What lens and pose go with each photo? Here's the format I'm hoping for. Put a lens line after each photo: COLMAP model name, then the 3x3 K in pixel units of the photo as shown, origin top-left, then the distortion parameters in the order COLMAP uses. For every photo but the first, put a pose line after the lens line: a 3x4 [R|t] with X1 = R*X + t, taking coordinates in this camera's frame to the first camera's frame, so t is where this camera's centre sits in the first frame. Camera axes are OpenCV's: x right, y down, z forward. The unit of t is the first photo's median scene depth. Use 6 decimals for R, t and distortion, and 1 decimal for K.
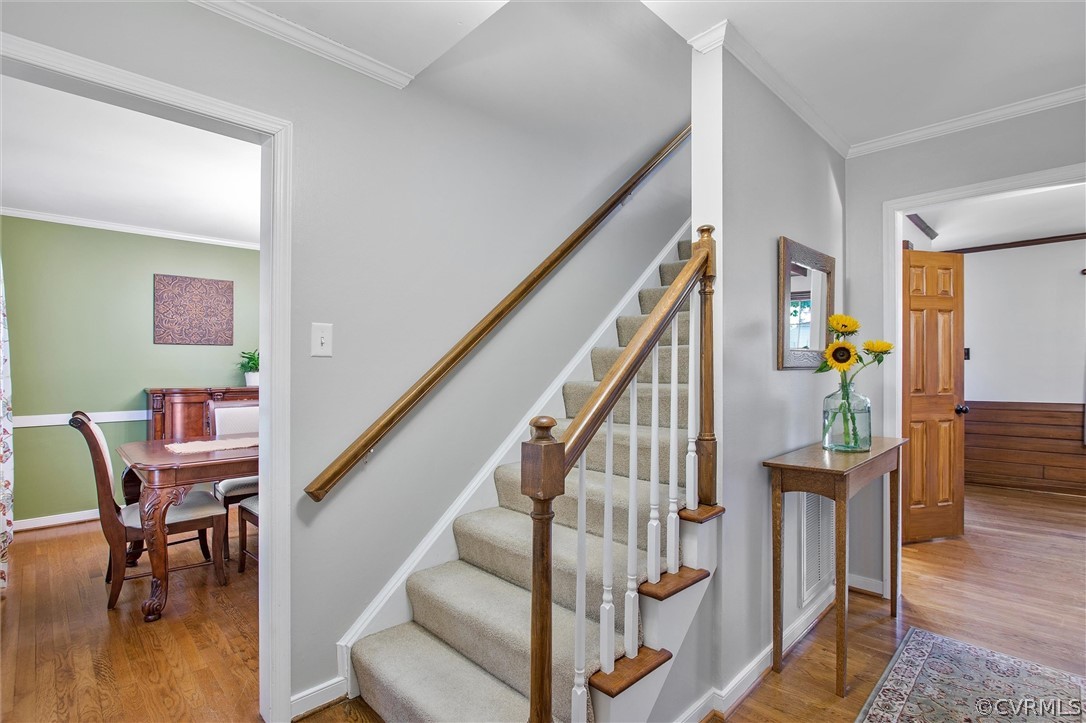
lens RADIAL K [[526.5, 0, 544.8], [0, 526.5, 365.5], [0, 0, 1]] dist [-0.019197, 0.003897]
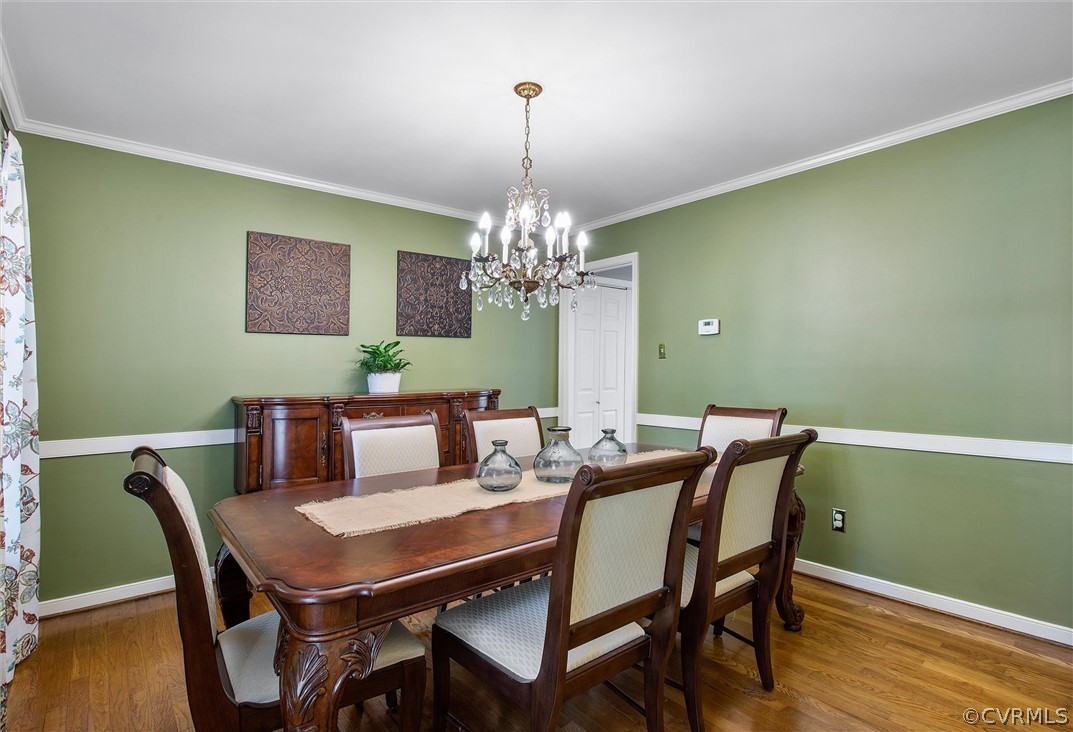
lens RADIAL K [[519.8, 0, 534.7], [0, 519.8, 358.2], [0, 0, 1]] dist [-0.004351, -0.000642]
pose [[0.996894, -0.006456, -0.078495, -0.320378], [0.004656, 0.999723, -0.023089, 0.010146], [0.078623, 0.022652, 0.996647, 0.352419]]
